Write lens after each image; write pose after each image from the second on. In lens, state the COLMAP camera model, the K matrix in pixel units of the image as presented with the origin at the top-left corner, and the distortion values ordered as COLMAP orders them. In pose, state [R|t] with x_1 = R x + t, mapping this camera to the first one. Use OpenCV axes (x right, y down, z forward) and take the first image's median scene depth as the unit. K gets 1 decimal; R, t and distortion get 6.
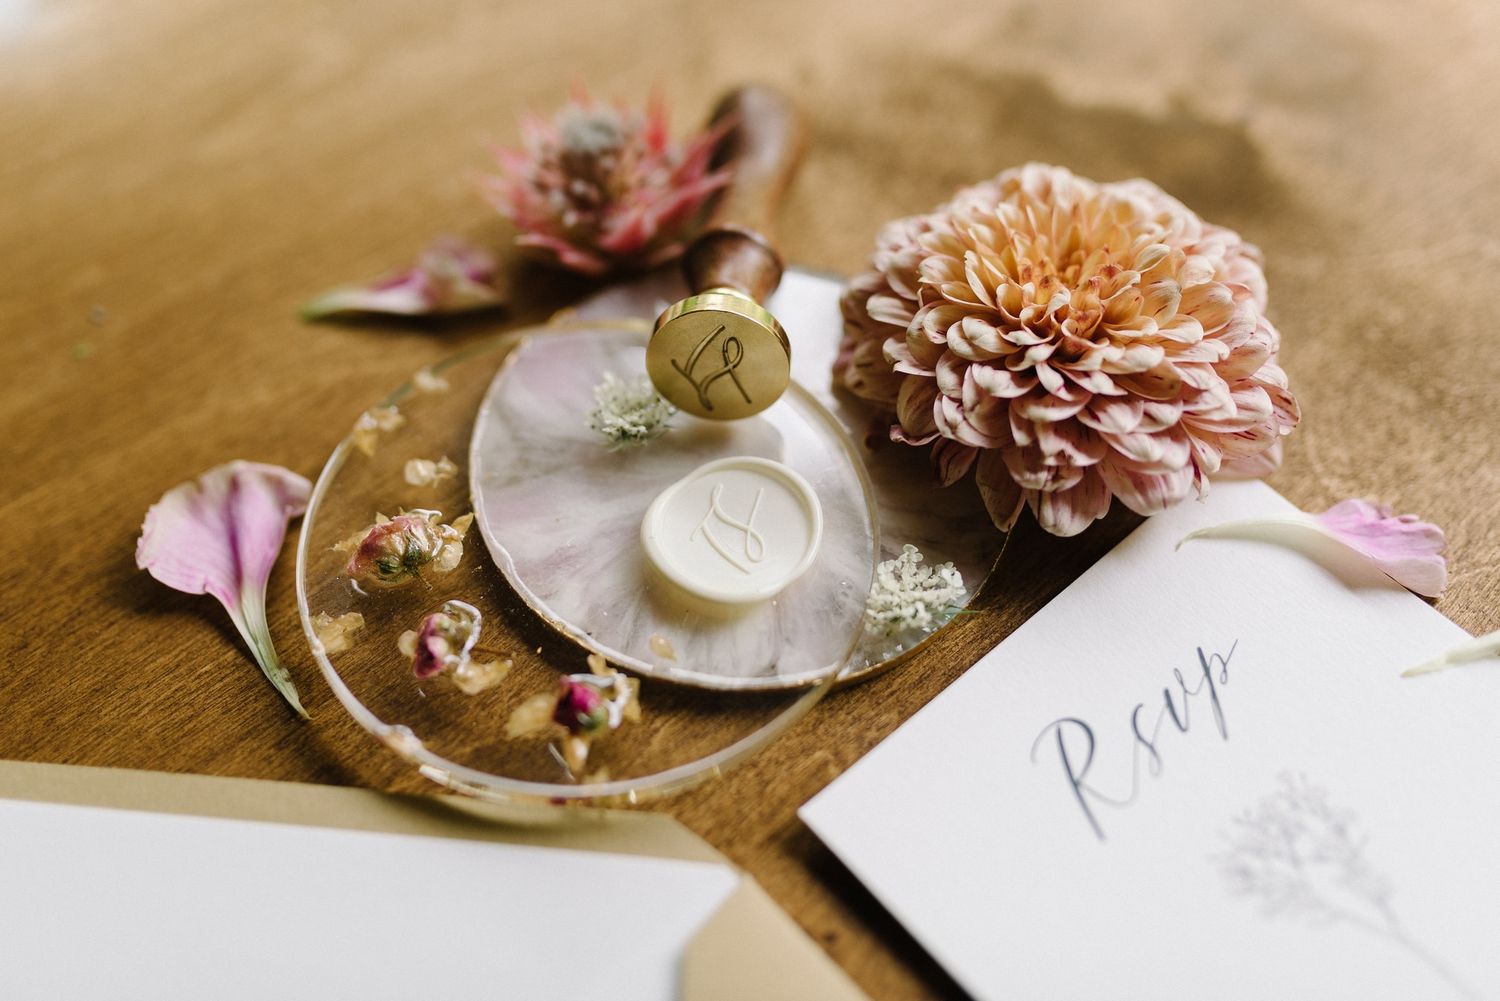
lens RADIAL K [[1506.7, 0, 751.1], [0, 1506.7, 503.4], [0, 0, 1]] dist [-0.007030, 0.000000]
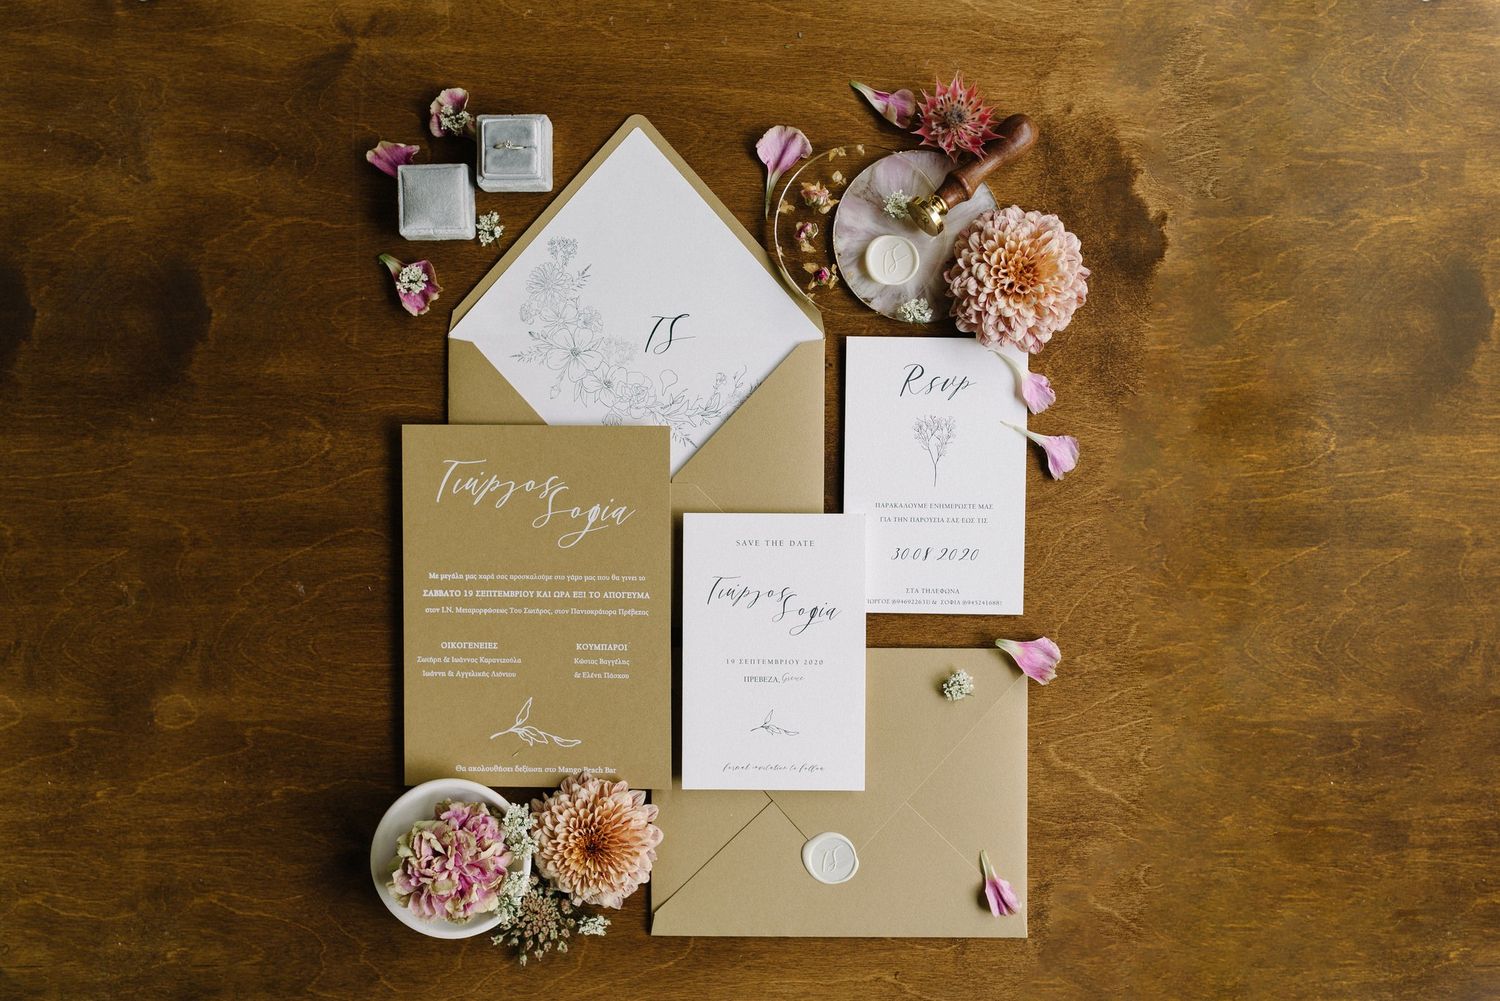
lens RADIAL K [[1506.7, 0, 747.1], [0, 1506.7, 501.8], [0, 0, 1]] dist [-0.007030, 0.000000]
pose [[0.736840, 0.675891, 0.015417, 0.064684], [-0.538869, 0.573385, 0.617130, -1.612360], [0.408273, -0.463034, 0.786710, -2.080447]]
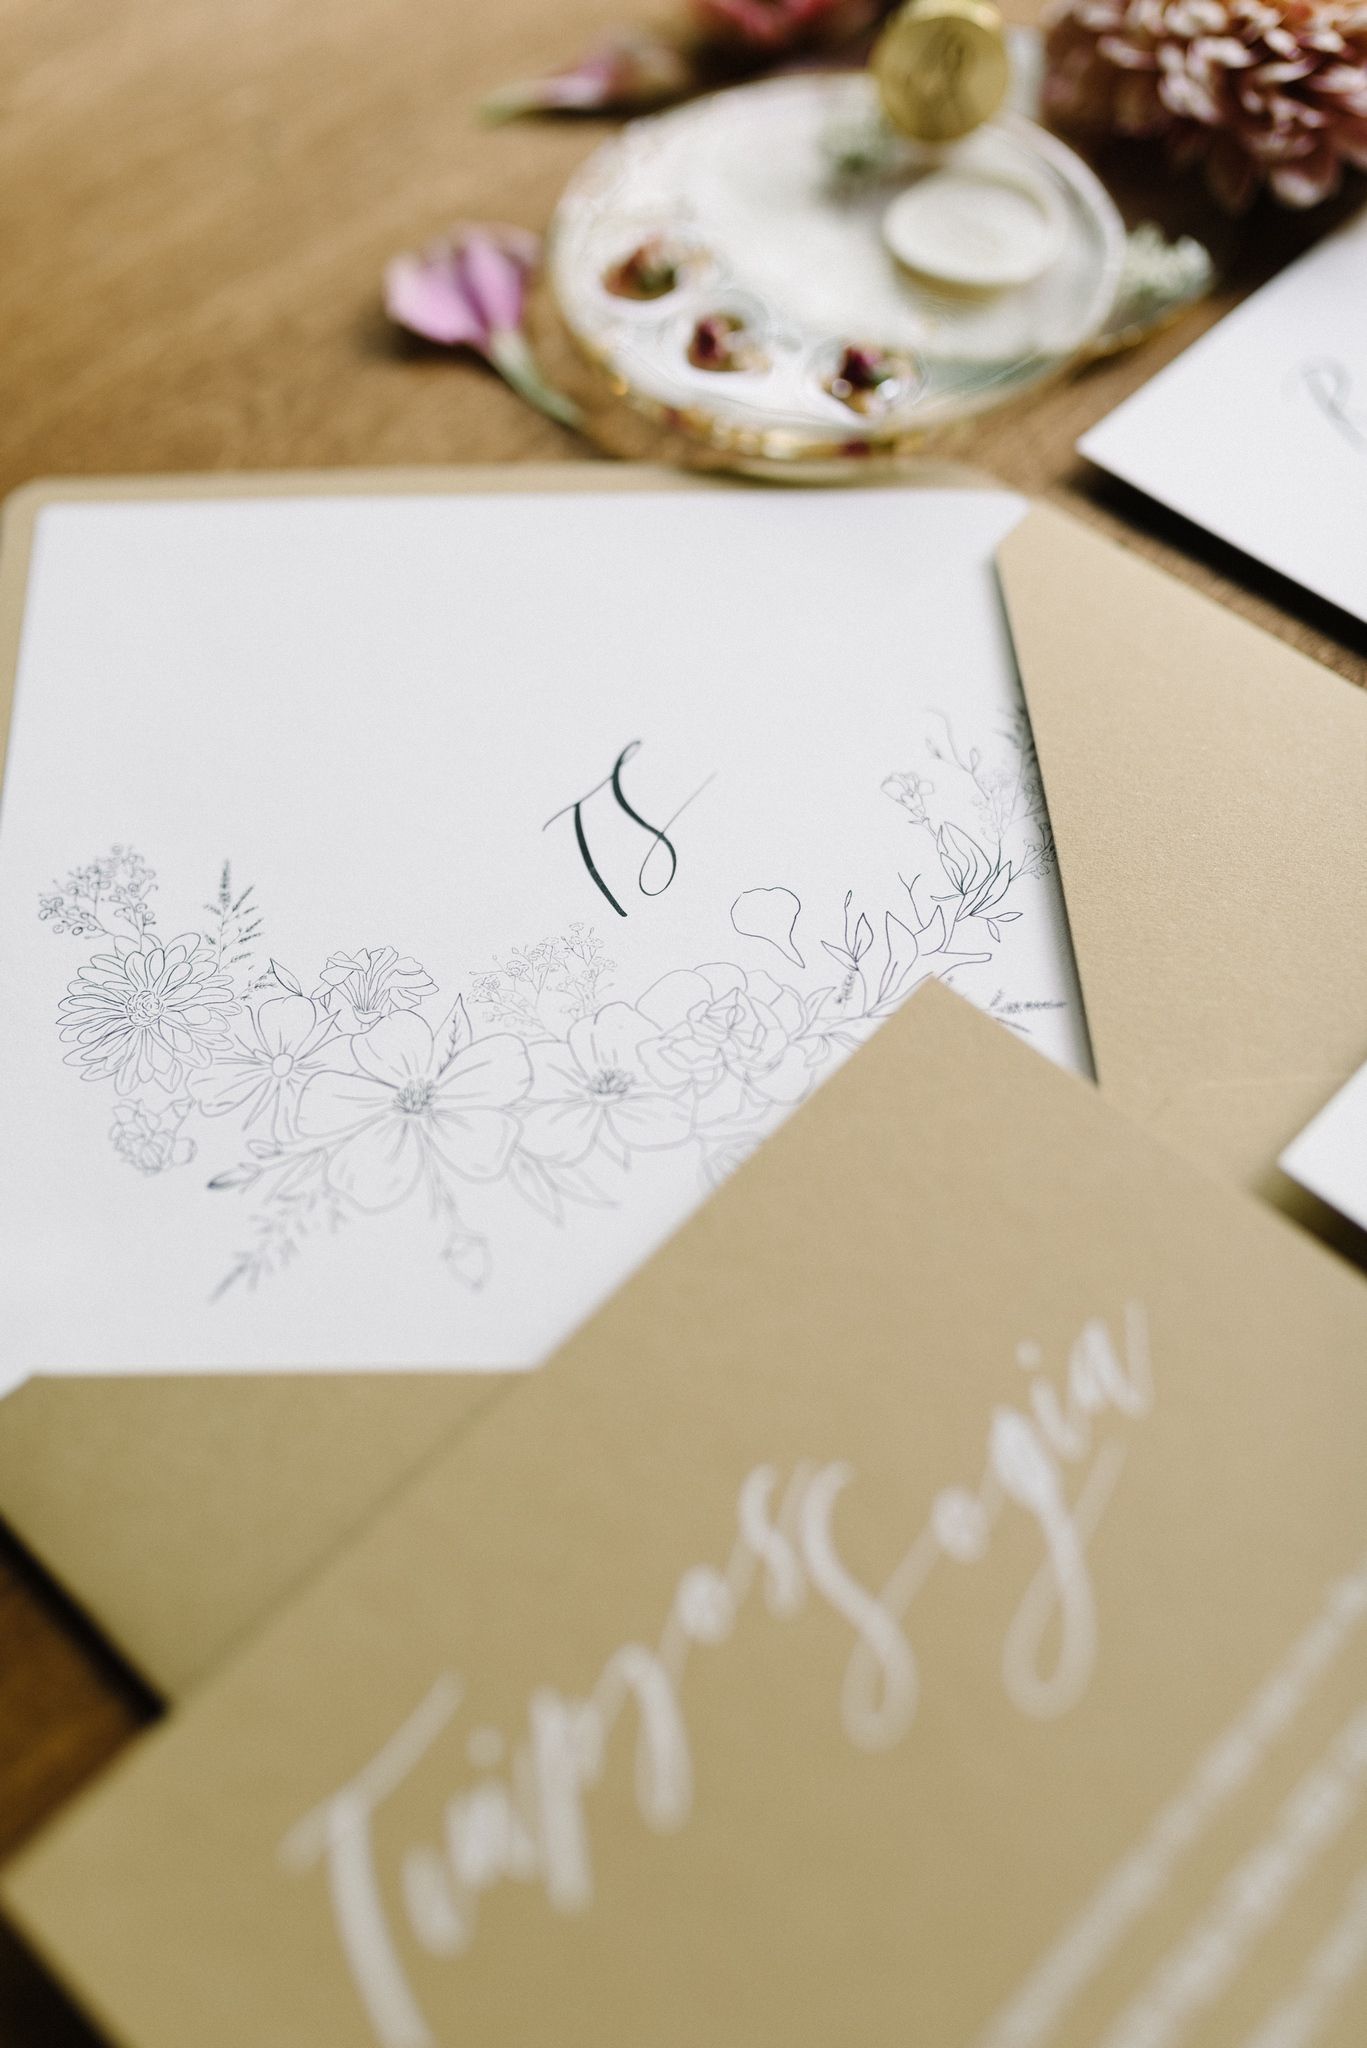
lens RADIAL K [[2057.1, 0, 680.6], [0, 2057.1, 1029.9], [0, 0, 1]] dist [-0.007030, 0.000000]
pose [[0.996785, -0.079387, 0.010832, -0.275494], [0.078379, 0.994192, 0.073752, 0.449974], [-0.016624, -0.072666, 0.997218, -0.442220]]
